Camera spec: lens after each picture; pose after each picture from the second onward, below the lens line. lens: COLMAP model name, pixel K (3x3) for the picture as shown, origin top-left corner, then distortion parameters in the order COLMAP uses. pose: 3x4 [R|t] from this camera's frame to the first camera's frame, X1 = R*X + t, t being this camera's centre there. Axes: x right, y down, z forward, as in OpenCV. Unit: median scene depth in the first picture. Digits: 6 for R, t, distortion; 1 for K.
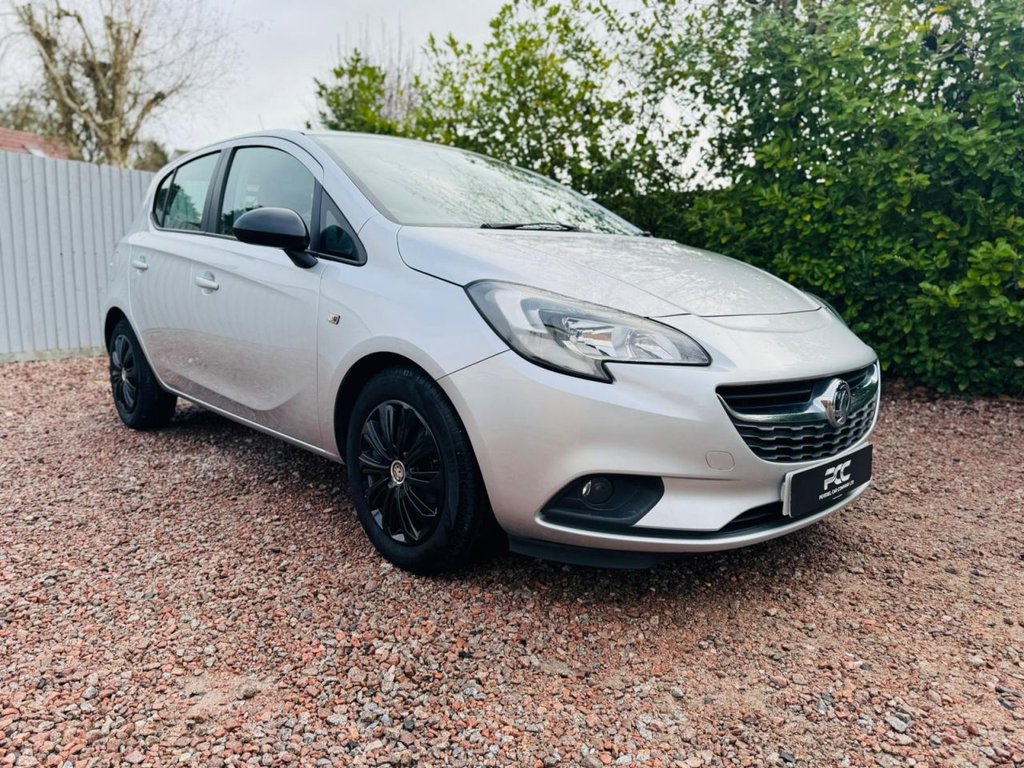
lens RADIAL K [[741.2, 0, 517.9], [0, 741.2, 382.5], [0, 0, 1]] dist [-0.002280, -0.000773]
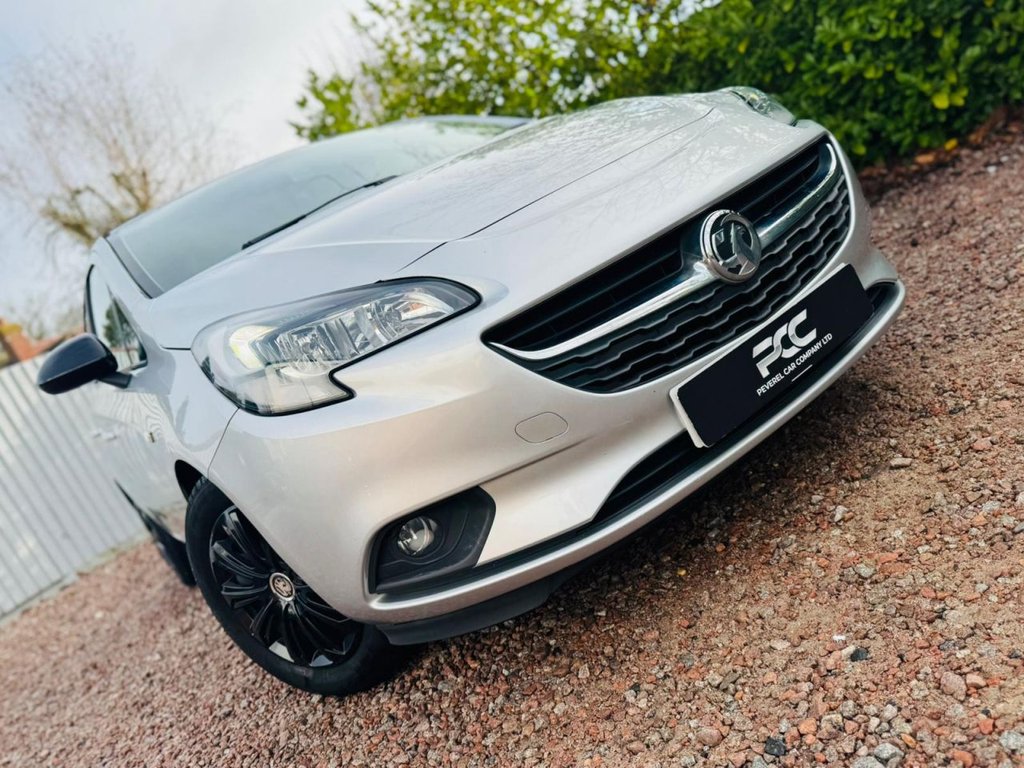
lens RADIAL K [[821.3, 0, 517.3], [0, 821.3, 381.5], [0, 0, 1]] dist [-0.002105, -0.006076]
pose [[0.860701, -0.435738, -0.263300, 0.404273], [0.448150, 0.893845, -0.014276, 0.057126], [0.241570, -0.105710, 0.964608, 0.252266]]
